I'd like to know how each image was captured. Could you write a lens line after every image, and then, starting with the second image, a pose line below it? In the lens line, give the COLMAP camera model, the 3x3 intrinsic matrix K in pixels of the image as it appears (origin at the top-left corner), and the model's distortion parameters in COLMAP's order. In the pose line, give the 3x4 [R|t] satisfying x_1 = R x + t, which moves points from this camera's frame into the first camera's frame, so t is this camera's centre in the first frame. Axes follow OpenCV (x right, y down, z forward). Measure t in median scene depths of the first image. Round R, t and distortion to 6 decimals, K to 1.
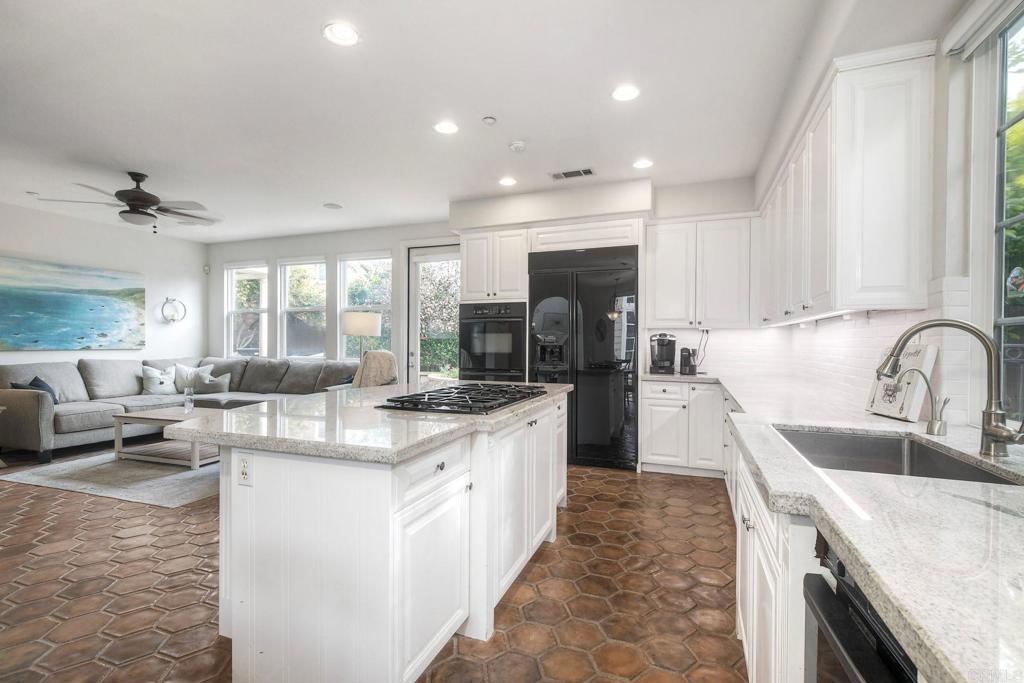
lens RADIAL K [[466.5, 0, 512.0], [0, 466.5, 341.5], [0, 0, 1]] dist [0.000569, 0.000008]
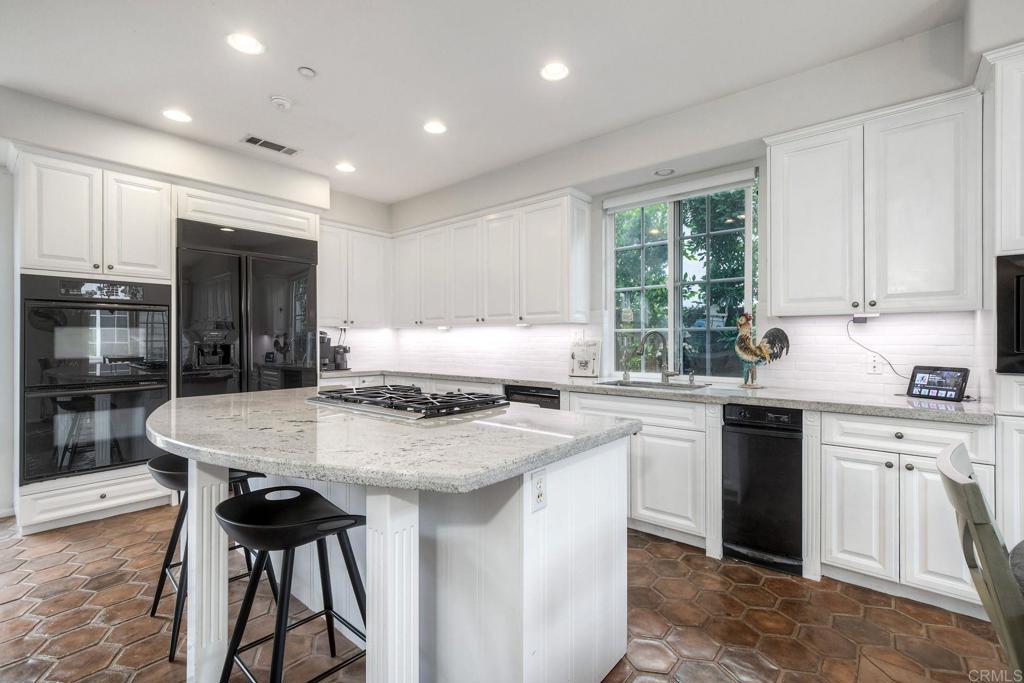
lens RADIAL K [[460.0, 0, 514.7], [0, 460.0, 339.5], [0, 0, 1]] dist [0.004389, 0.000180]
pose [[0.321378, -0.002973, 0.946946, -0.482651], [0.000989, 0.999996, 0.002804, -0.001779], [-0.946950, 0.000036, 0.321380, 0.269882]]
